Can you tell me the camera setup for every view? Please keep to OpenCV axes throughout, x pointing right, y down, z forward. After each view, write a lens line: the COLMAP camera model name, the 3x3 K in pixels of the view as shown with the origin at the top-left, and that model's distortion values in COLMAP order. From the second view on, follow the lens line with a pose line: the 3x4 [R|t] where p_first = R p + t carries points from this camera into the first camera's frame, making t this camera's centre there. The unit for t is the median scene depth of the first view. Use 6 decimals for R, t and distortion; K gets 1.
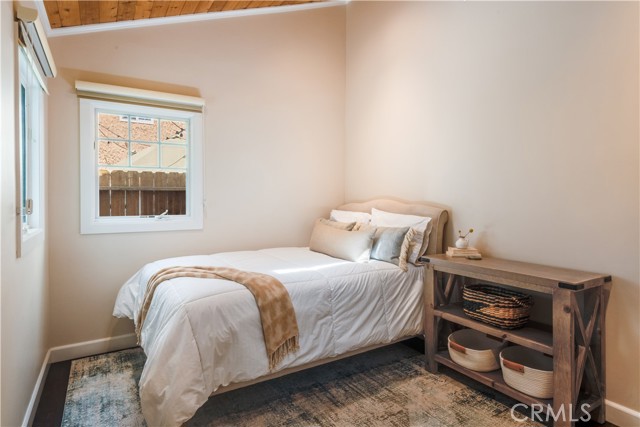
lens RADIAL K [[355.5, 0, 321.5], [0, 355.5, 198.5], [0, 0, 1]] dist [0.034285, -0.029442]
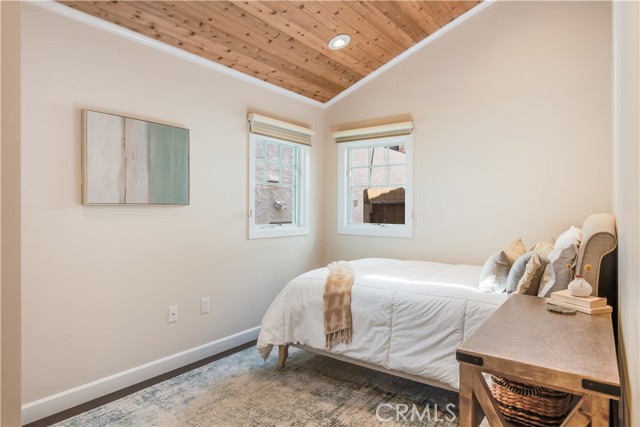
lens RADIAL K [[385.3, 0, 325.7], [0, 385.3, 198.6], [0, 0, 1]] dist [0.047461, -0.056976]
pose [[0.384889, -0.023479, -0.922664, 0.987461], [-0.001059, 0.999664, -0.025881, -0.007584], [0.922962, 0.010938, 0.384735, 0.413966]]
